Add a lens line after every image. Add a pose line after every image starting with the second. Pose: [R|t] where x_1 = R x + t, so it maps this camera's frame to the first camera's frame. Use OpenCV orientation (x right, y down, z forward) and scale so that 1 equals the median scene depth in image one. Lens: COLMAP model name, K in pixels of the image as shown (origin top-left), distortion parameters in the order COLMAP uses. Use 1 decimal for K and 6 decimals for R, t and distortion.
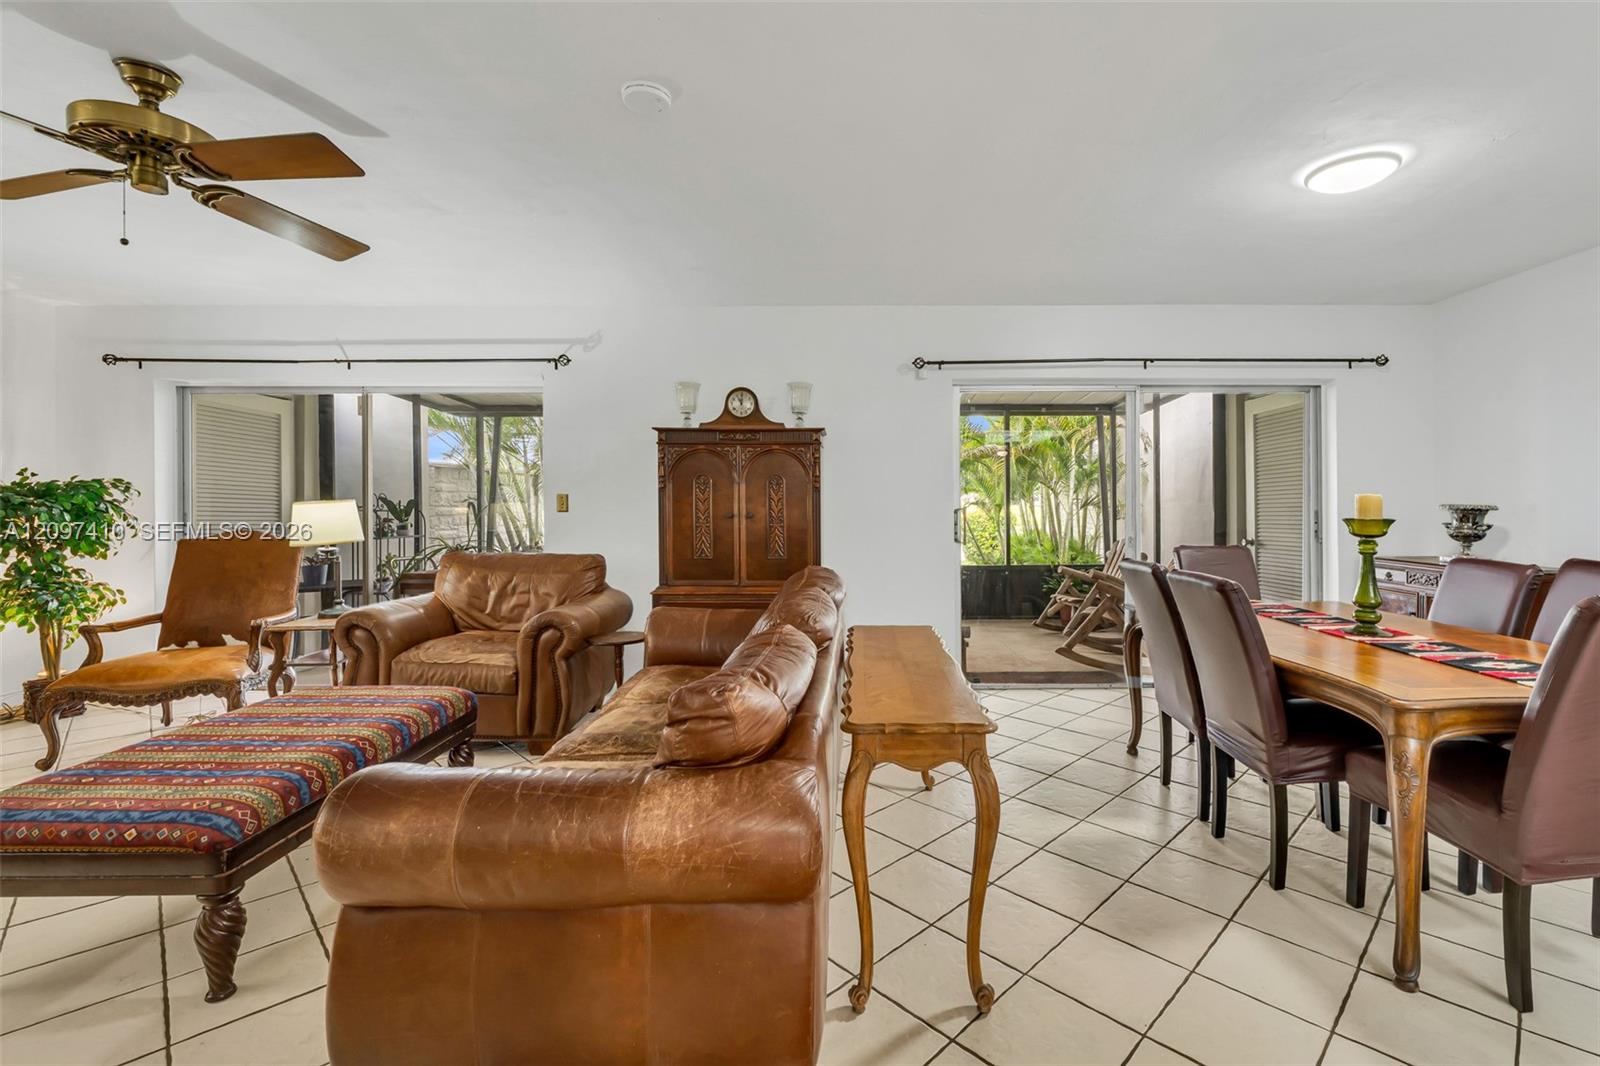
lens RADIAL K [[707.9, 0, 865.8], [0, 707.9, 506.7], [0, 0, 1]] dist [-0.000354, -0.000231]
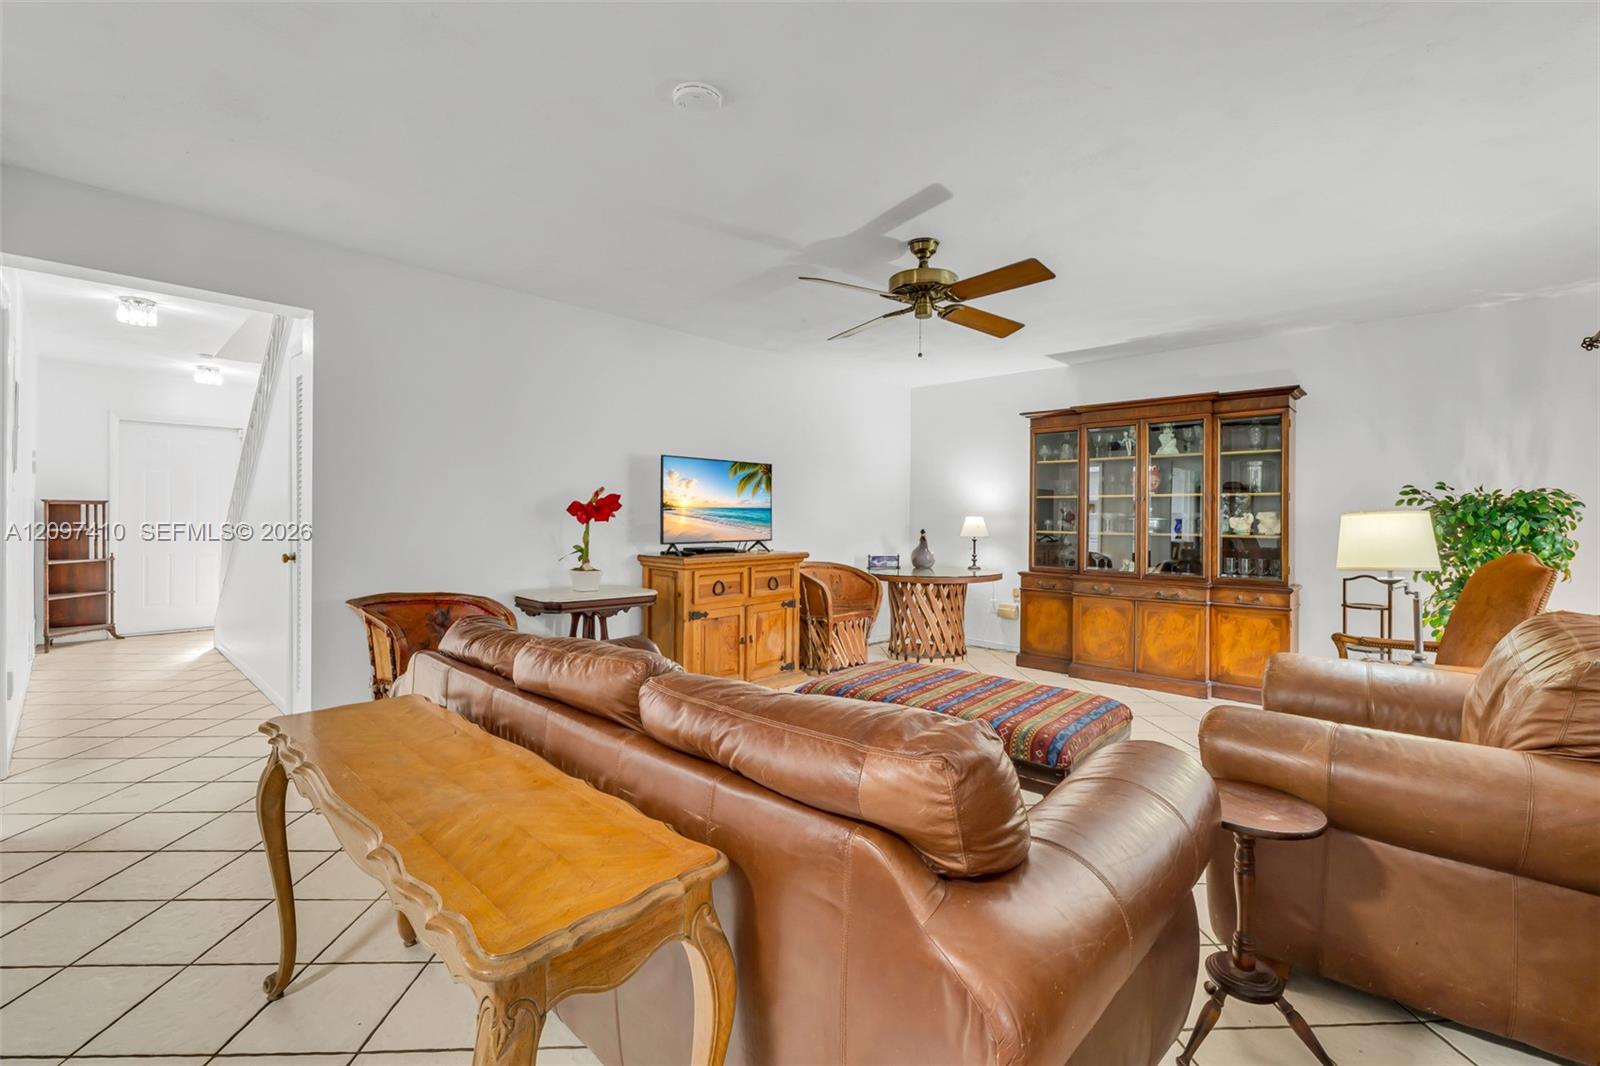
lens RADIAL K [[691.5, 0, 810.2], [0, 691.5, 525.0], [0, 0, 1]] dist [-0.000960, -0.000291]
pose [[-0.684507, 0.007213, -0.728970, 0.157704], [-0.008889, 0.999794, 0.018240, -0.003051], [0.728952, 0.018965, -0.684302, 0.999167]]
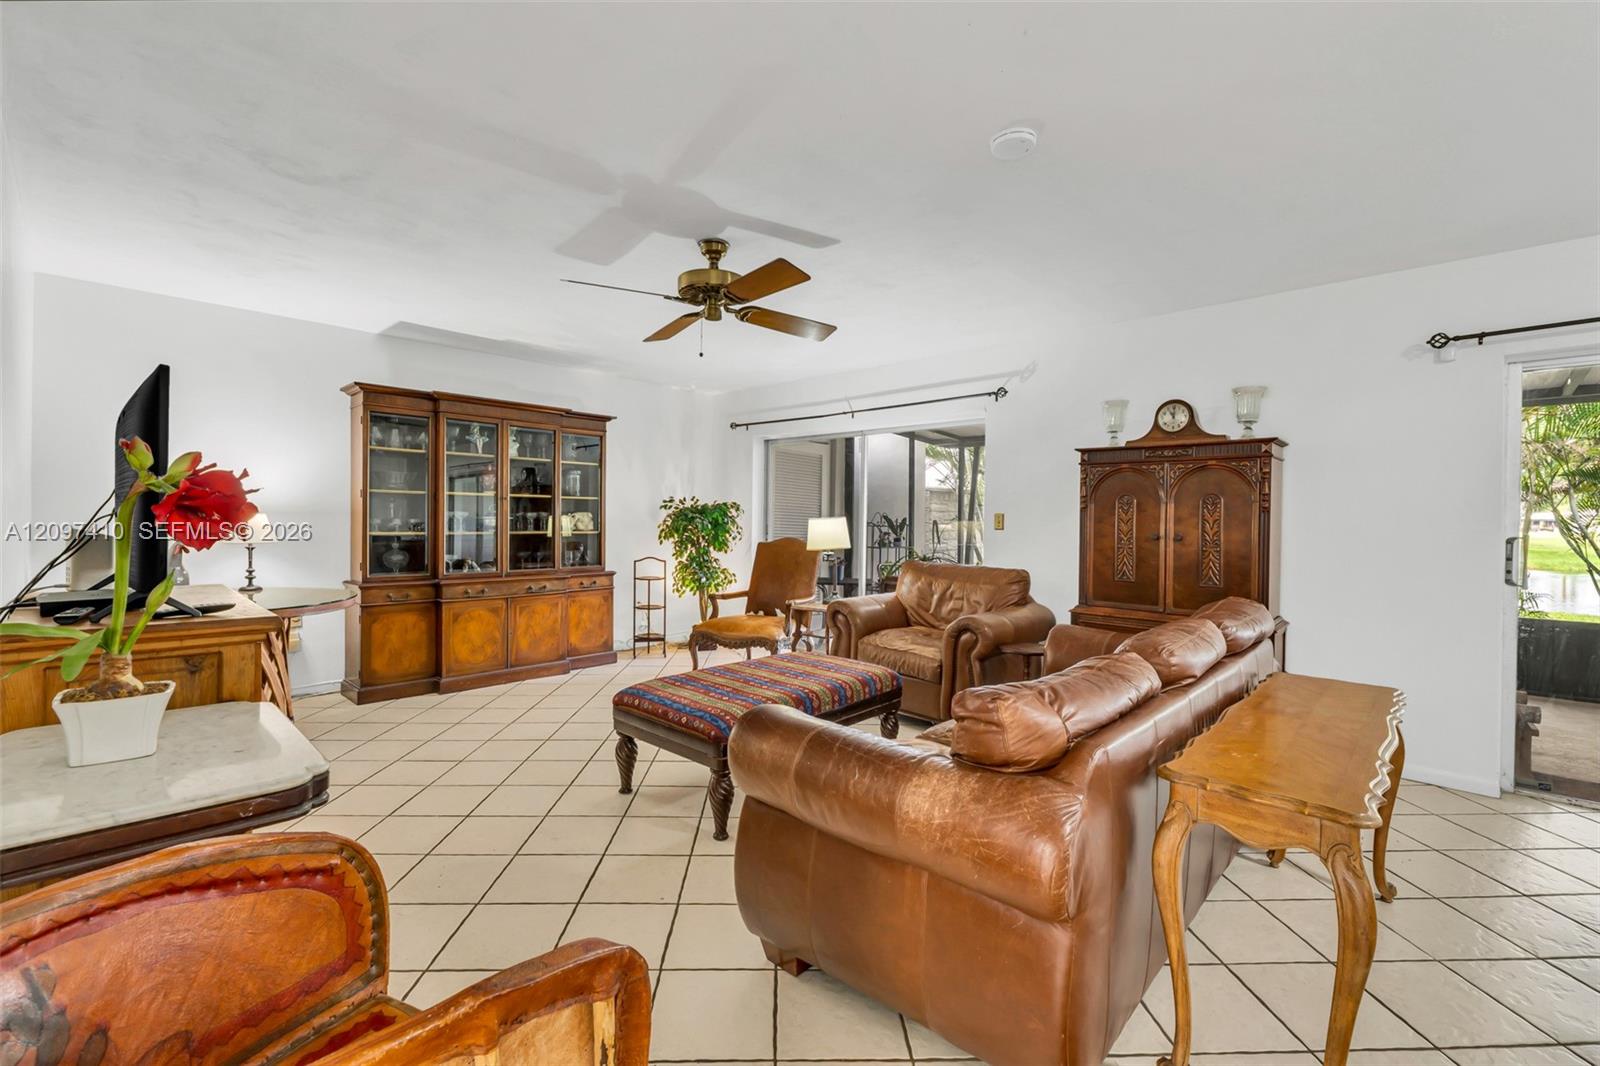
lens RADIAL K [[683.3, 0, 805.4], [0, 683.3, 530.4], [0, 0, 1]] dist [-0.001214, 0.000062]
pose [[0.723263, 0.022365, -0.690210, 0.105749], [-0.018328, 0.999745, 0.013188, -0.000336], [0.690329, 0.003112, 0.723488, 0.021316]]
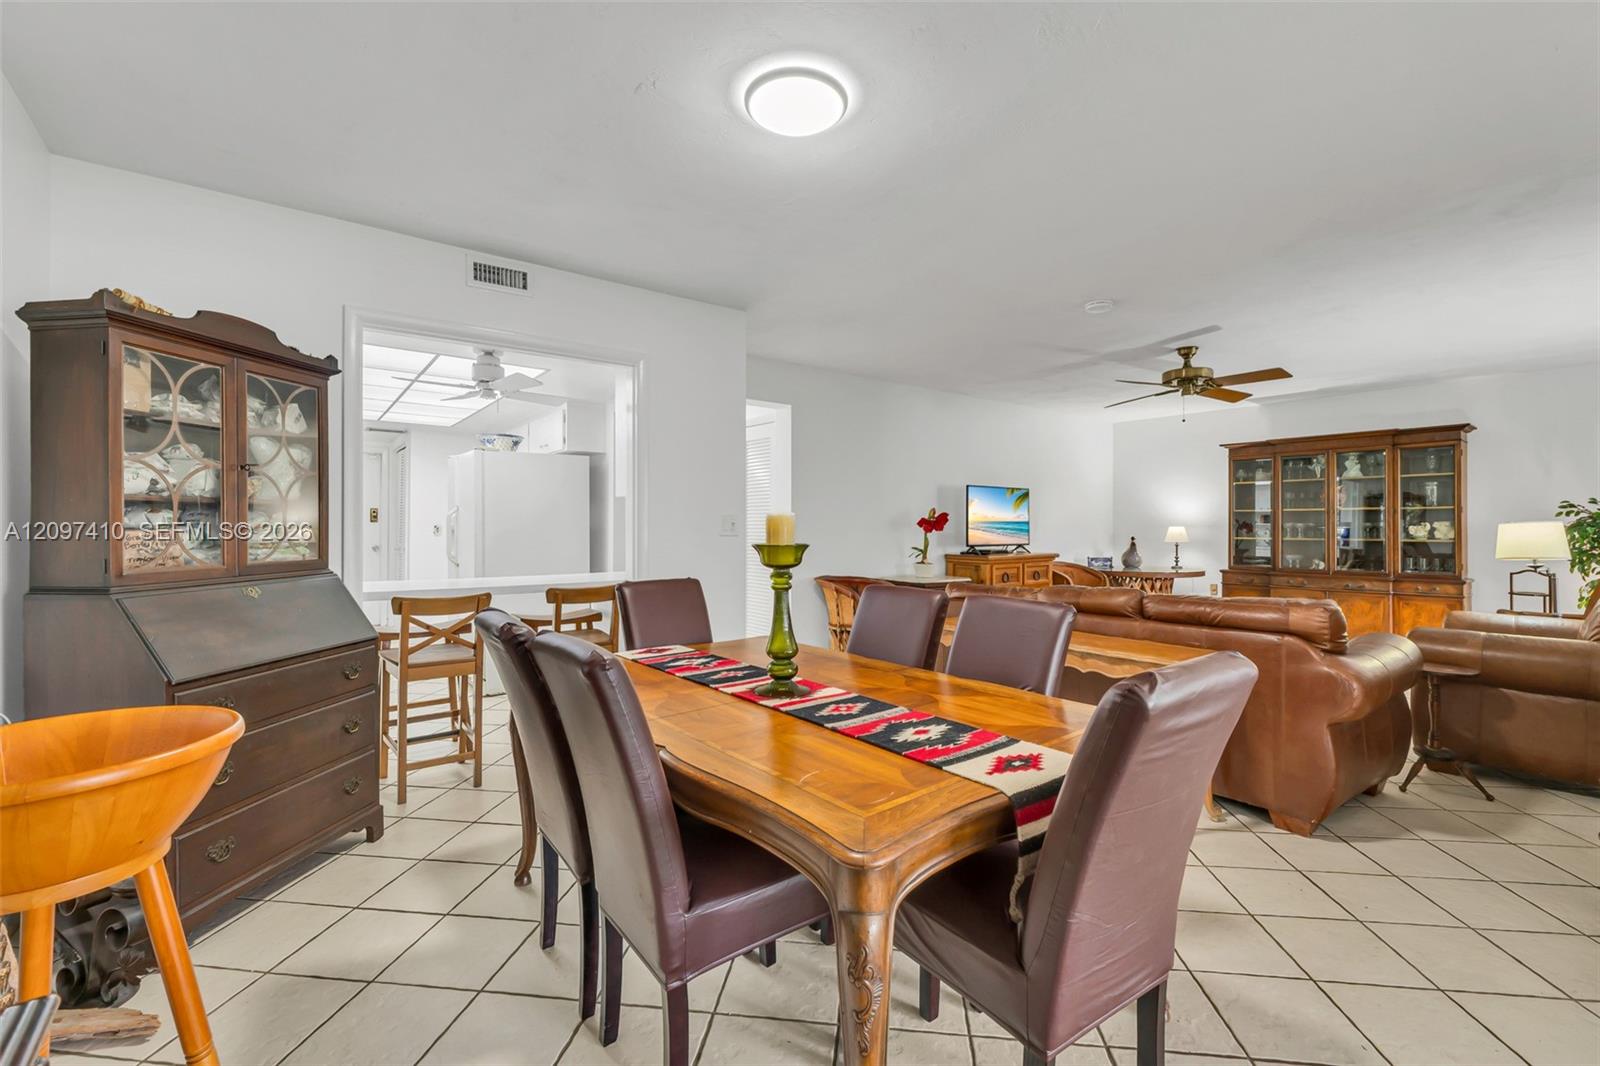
lens RADIAL K [[683.3, 0, 805.4], [0, 683.3, 530.4], [0, 0, 1]] dist [-0.001214, 0.000062]
pose [[-0.794410, 0.004623, -0.607364, 0.779939], [-0.002847, 0.999932, 0.011334, -0.004574], [0.607375, 0.010733, -0.794343, 1.100263]]
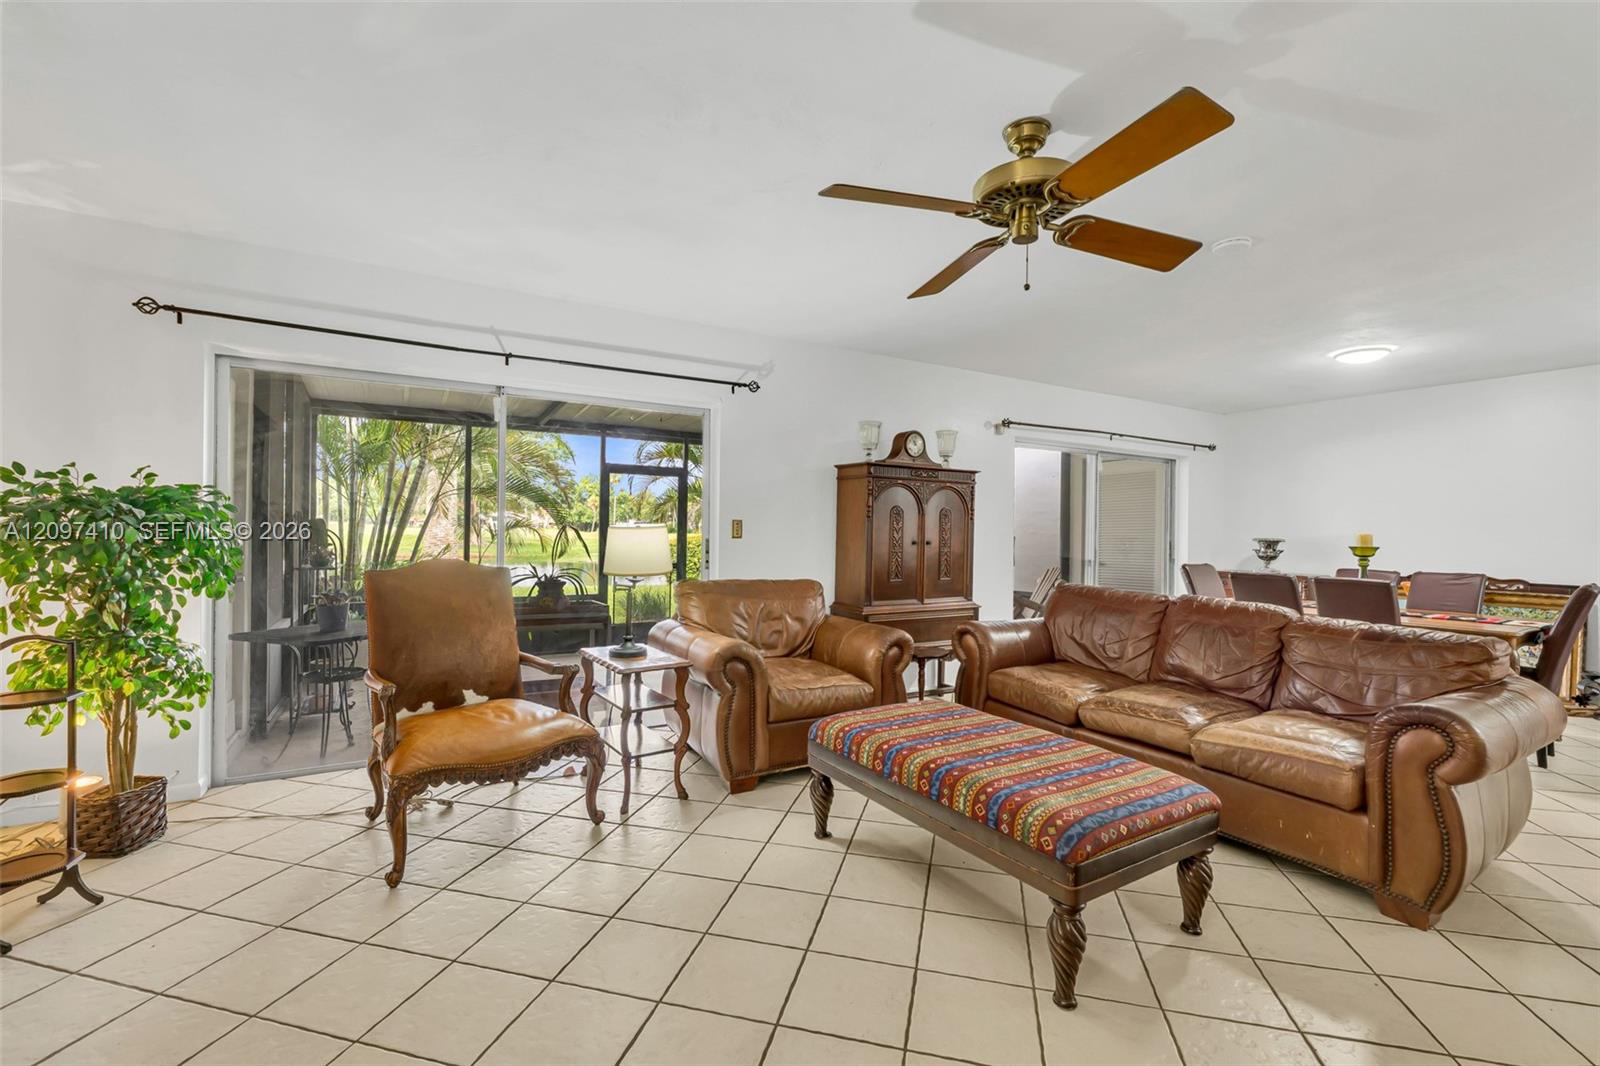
lens RADIAL K [[683.3, 0, 805.4], [0, 683.3, 530.4], [0, 0, 1]] dist [-0.001214, 0.000062]
pose [[0.866122, 0.013998, 0.499636, -0.963510], [-0.010719, 0.999898, -0.009432, 0.005498], [-0.499717, 0.002813, 0.866184, 0.148007]]
